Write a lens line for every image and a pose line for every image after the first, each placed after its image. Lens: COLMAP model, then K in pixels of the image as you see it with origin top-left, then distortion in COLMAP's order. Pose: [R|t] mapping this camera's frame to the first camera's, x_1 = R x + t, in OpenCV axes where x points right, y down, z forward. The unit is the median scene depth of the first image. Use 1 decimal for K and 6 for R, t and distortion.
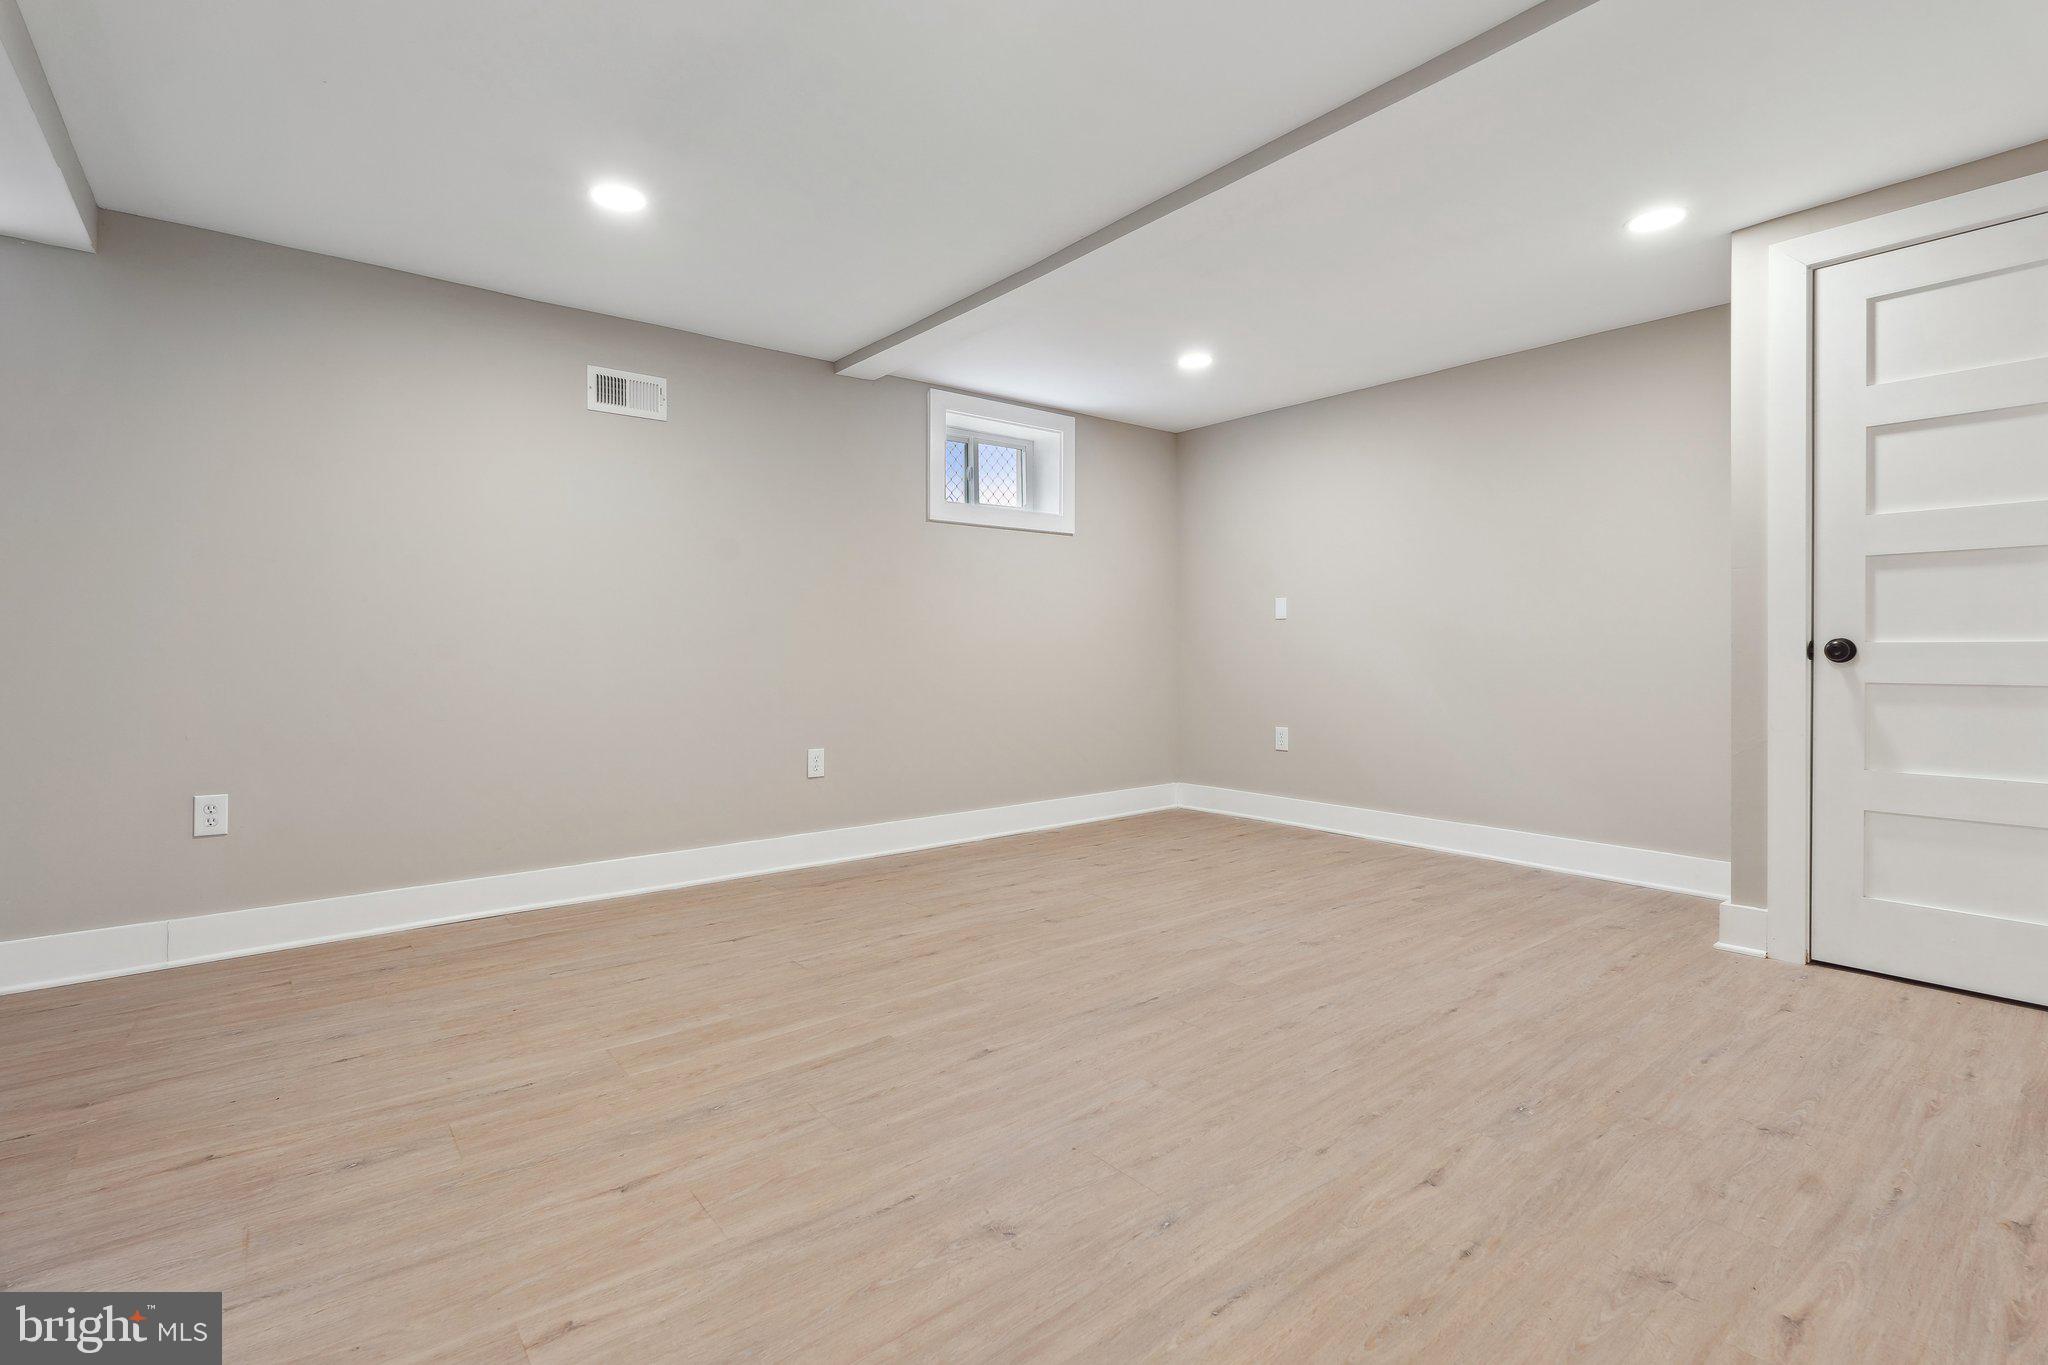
lens RADIAL K [[928.8, 0, 1020.2], [0, 928.8, 663.5], [0, 0, 1]] dist [-0.001095, -0.000181]
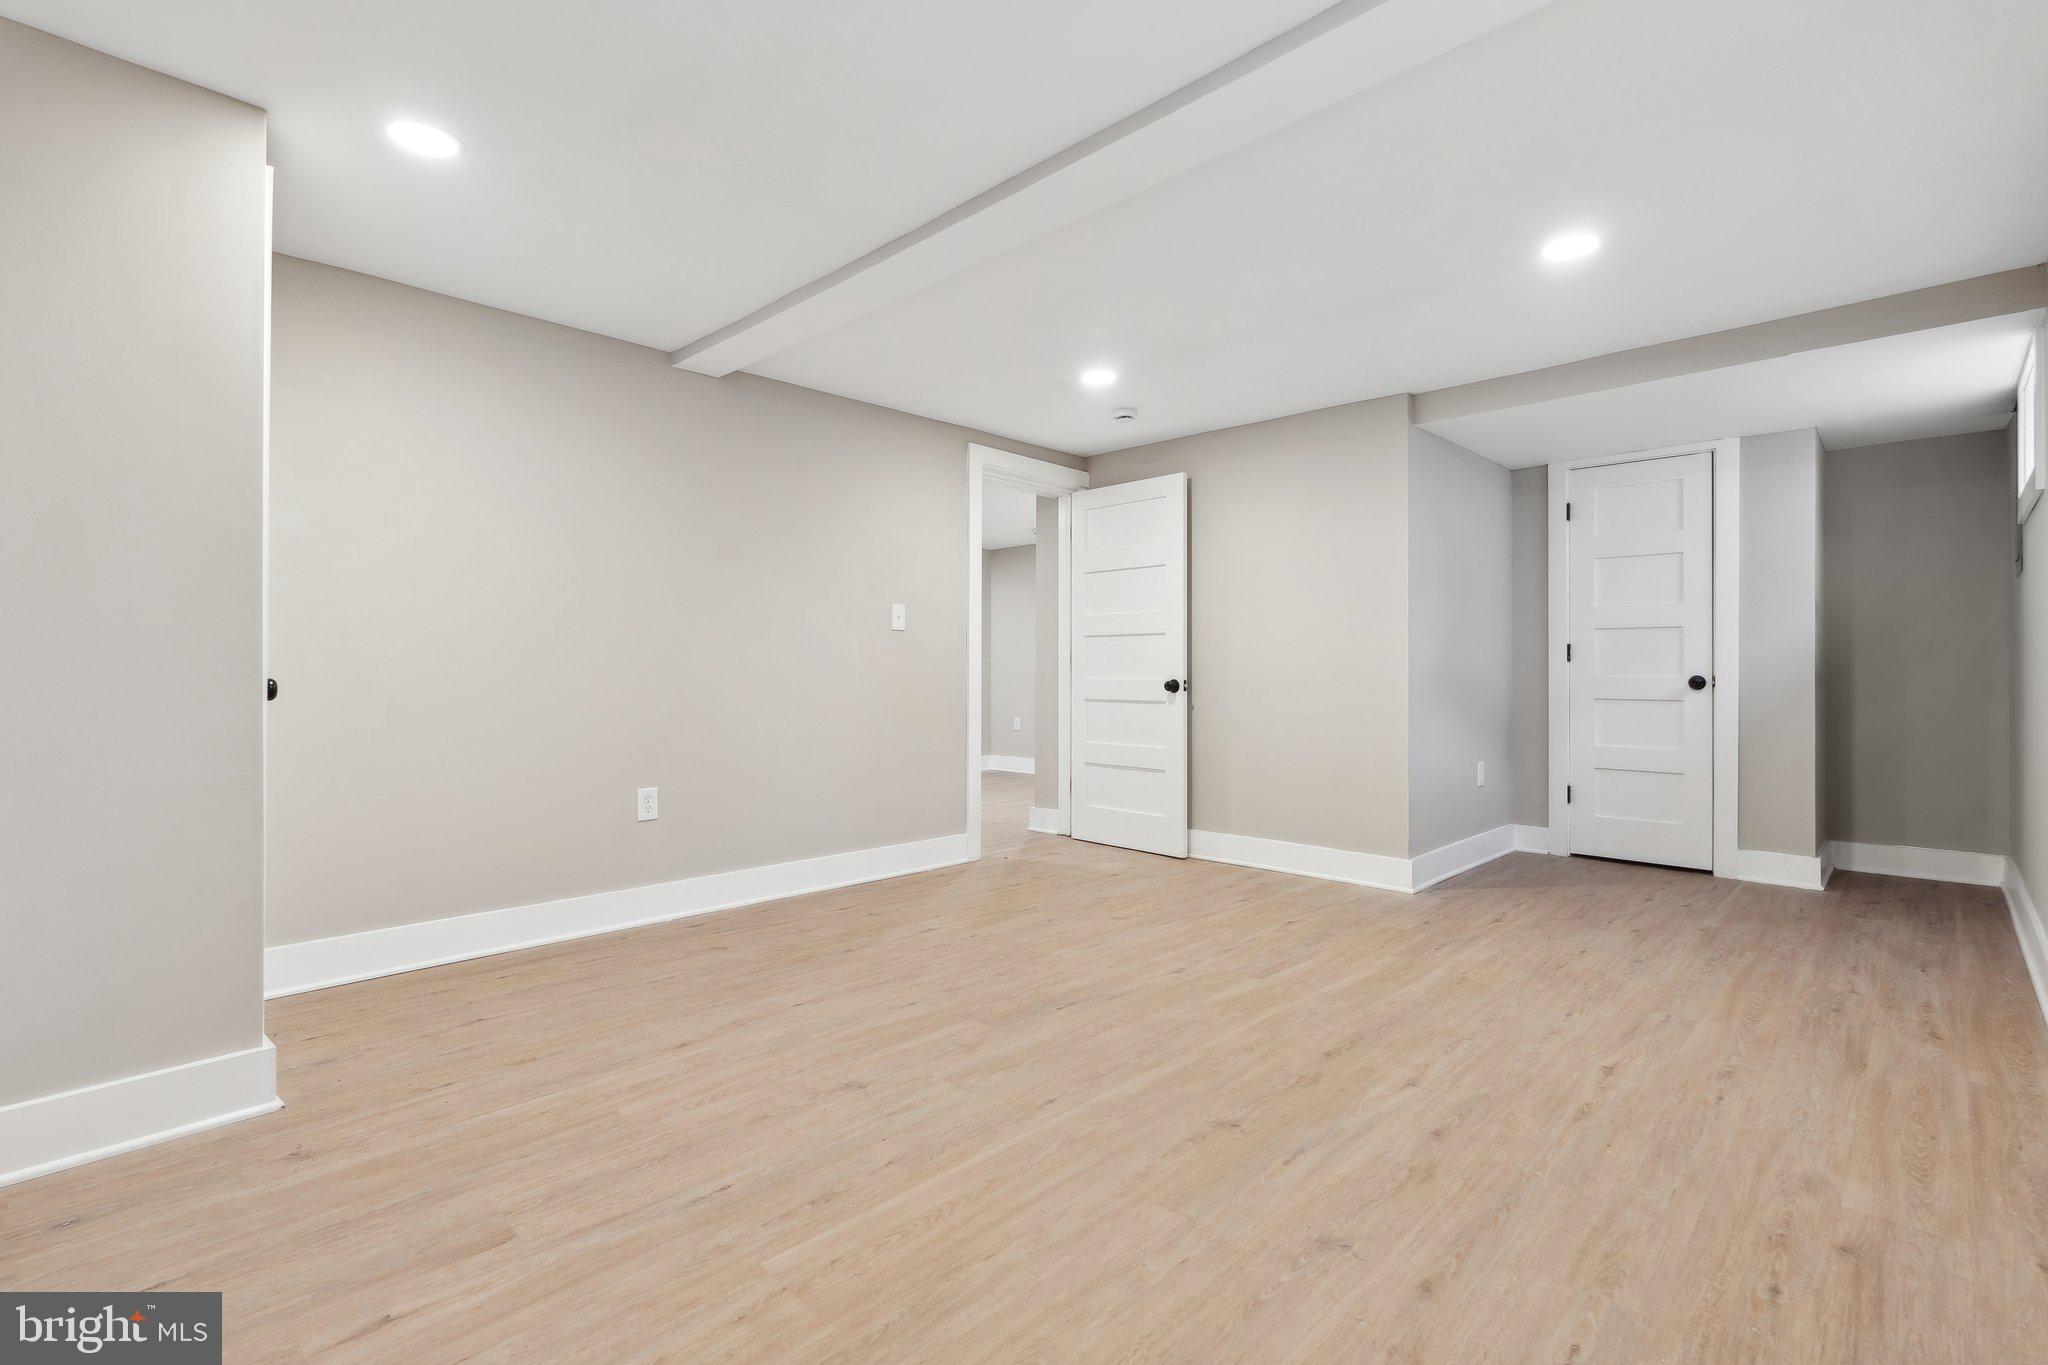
lens RADIAL K [[928.8, 0, 1013.2], [0, 928.8, 682.6], [0, 0, 1]] dist [-0.001095, -0.000181]
pose [[-0.994302, 0.001305, -0.106595, 0.339471], [-0.001215, 0.999722, 0.023565, -0.046792], [0.106596, 0.023560, -0.994023, 2.228289]]
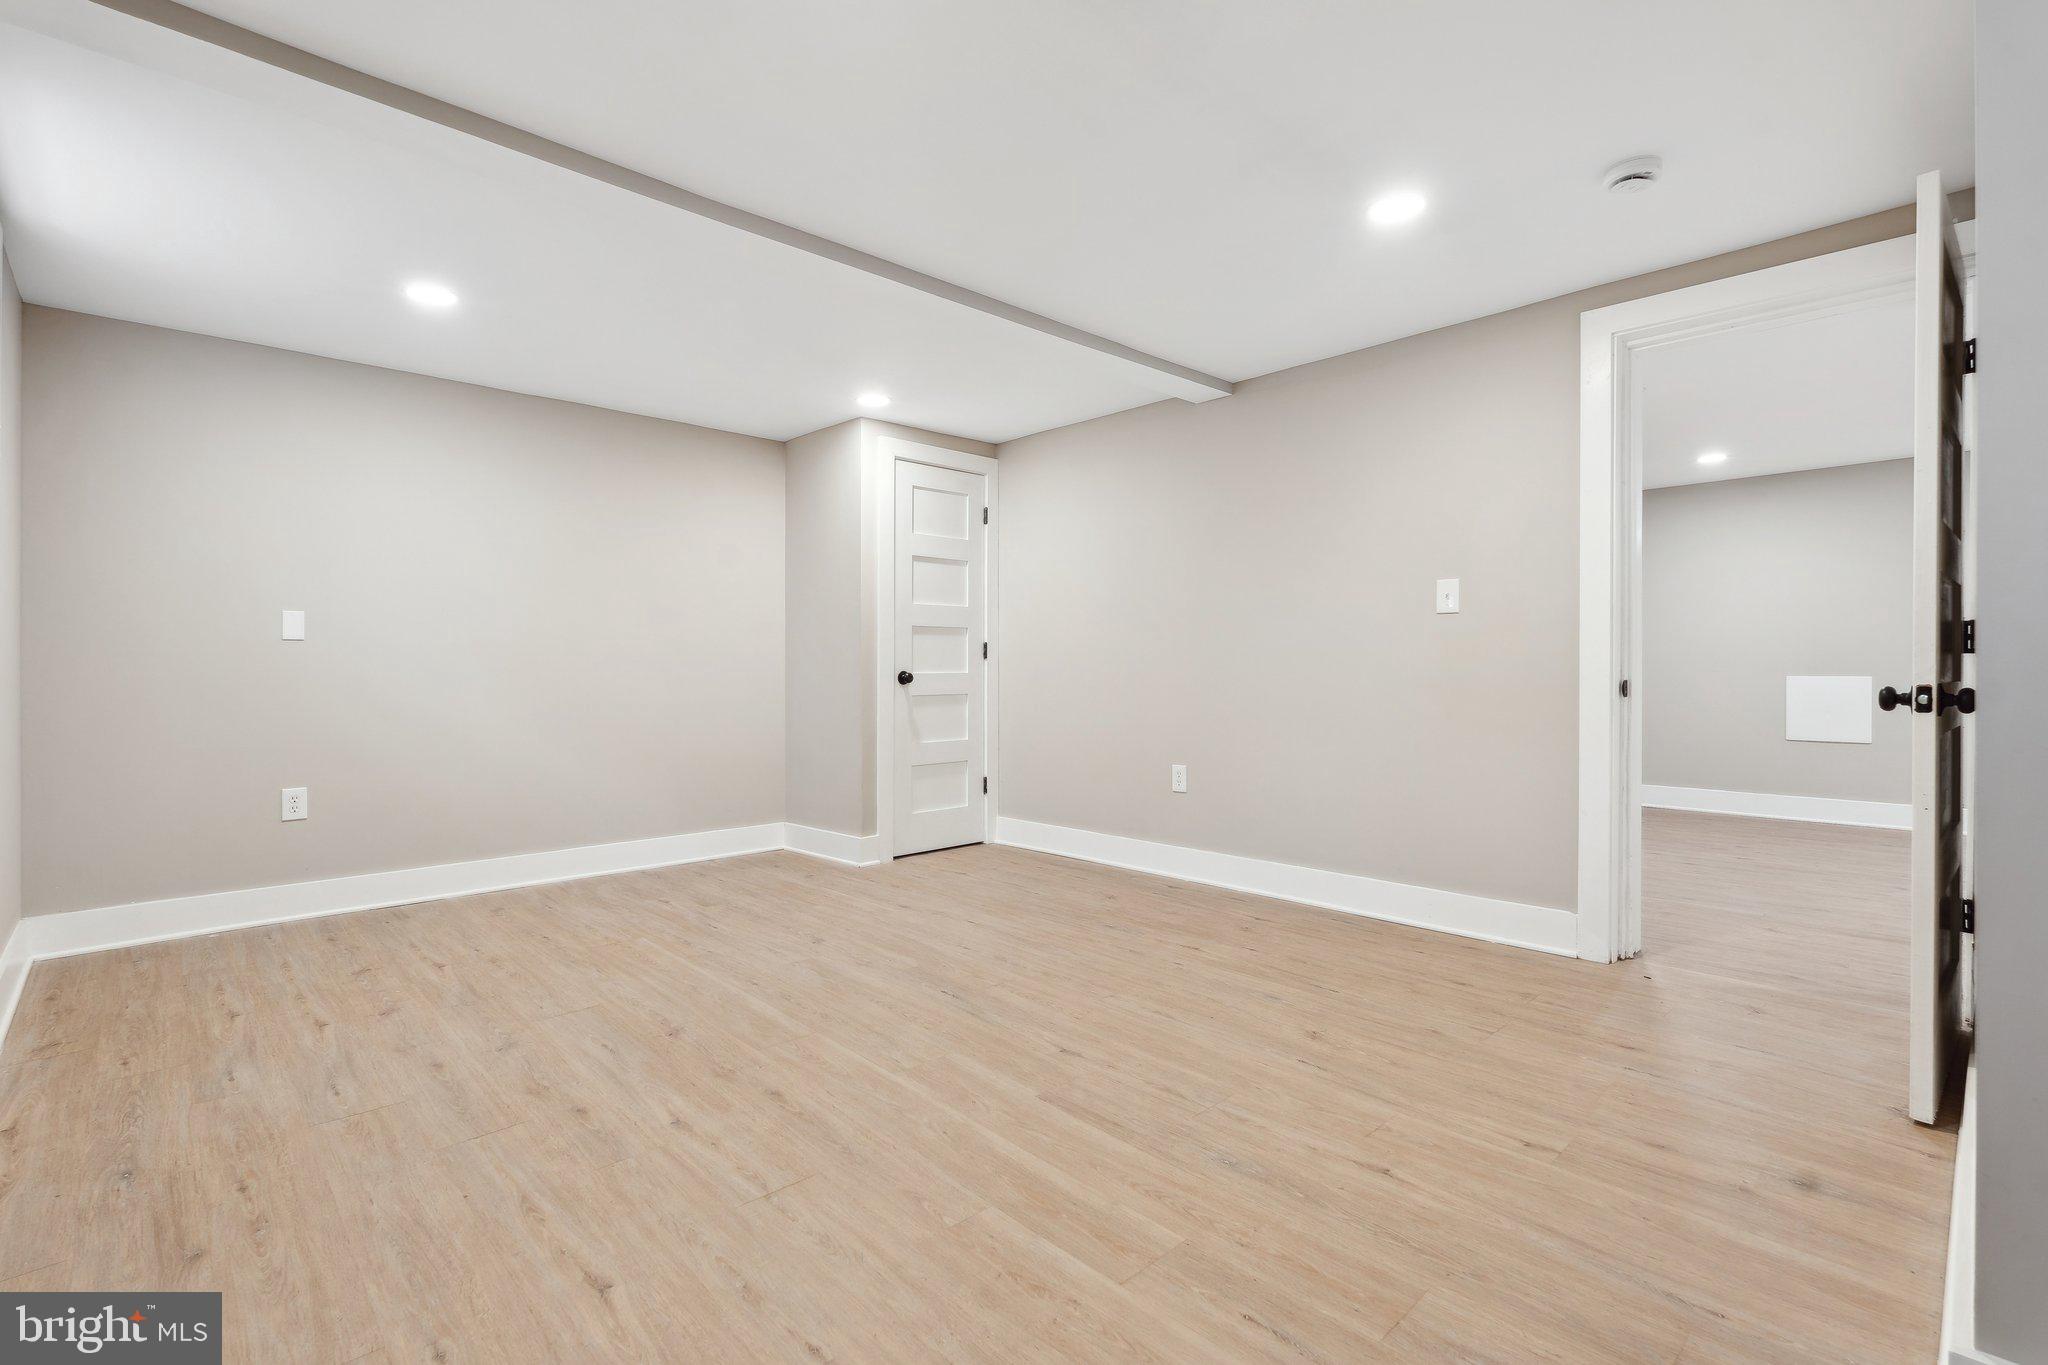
lens RADIAL K [[928.8, 0, 1019.6], [0, 928.8, 672.7], [0, 0, 1]] dist [-0.001095, -0.000181]
pose [[-0.074085, -0.001959, 0.997250, -1.062468], [0.018192, 0.999829, 0.003316, -0.030153], [-0.997086, 0.018388, -0.074036, 1.066558]]
